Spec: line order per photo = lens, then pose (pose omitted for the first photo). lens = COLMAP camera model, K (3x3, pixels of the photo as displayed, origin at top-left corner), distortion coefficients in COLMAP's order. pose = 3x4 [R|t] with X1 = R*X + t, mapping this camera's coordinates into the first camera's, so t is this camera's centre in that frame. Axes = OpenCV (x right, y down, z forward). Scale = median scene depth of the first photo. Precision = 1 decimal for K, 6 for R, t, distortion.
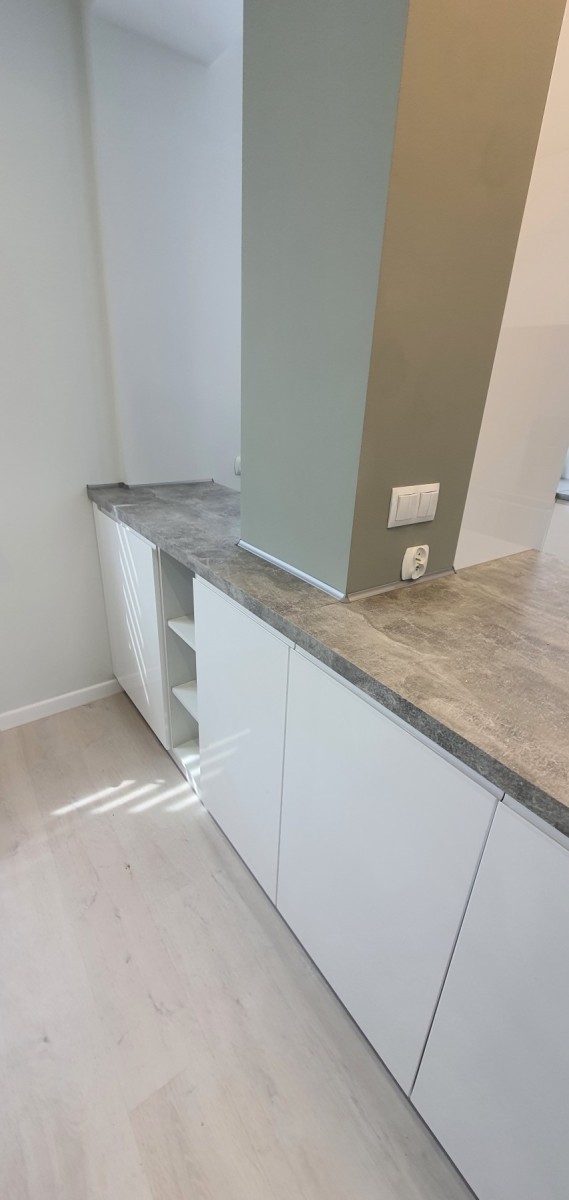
lens RADIAL K [[477.4, 0, 287.7], [0, 477.4, 599.1], [0, 0, 1]] dist [0.007518, -0.002630]
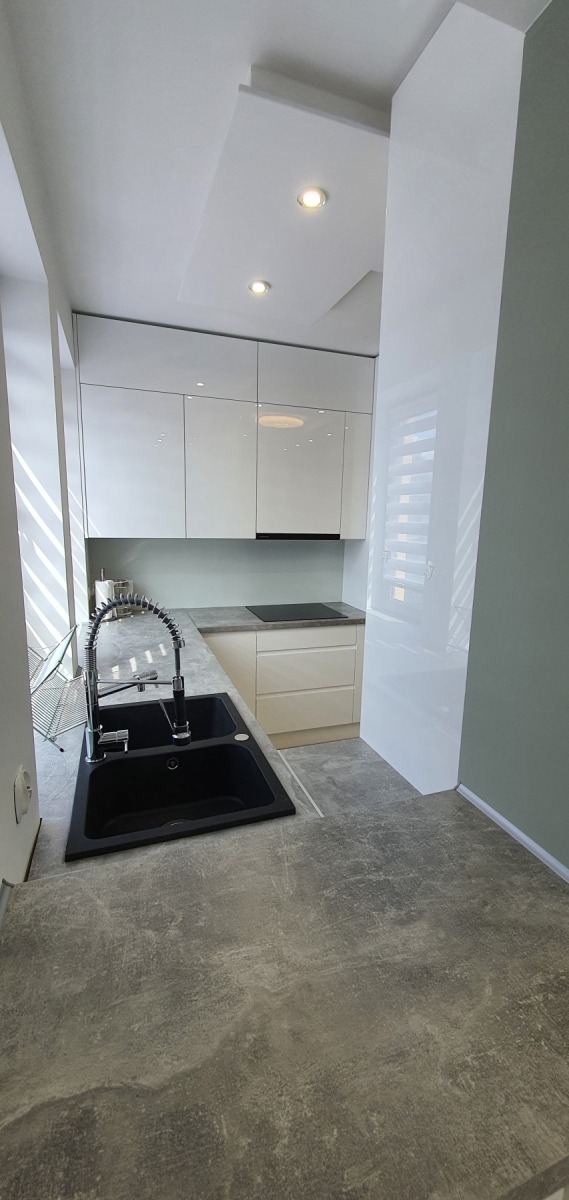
lens RADIAL K [[477.4, 0, 299.7], [0, 477.4, 601.5], [0, 0, 1]] dist [0.007518, -0.002630]
pose [[-0.252577, 0.119245, -0.960201, 1.397317], [-0.428589, 0.875923, 0.221518, -0.449887], [0.867477, 0.467481, -0.170131, 0.836701]]
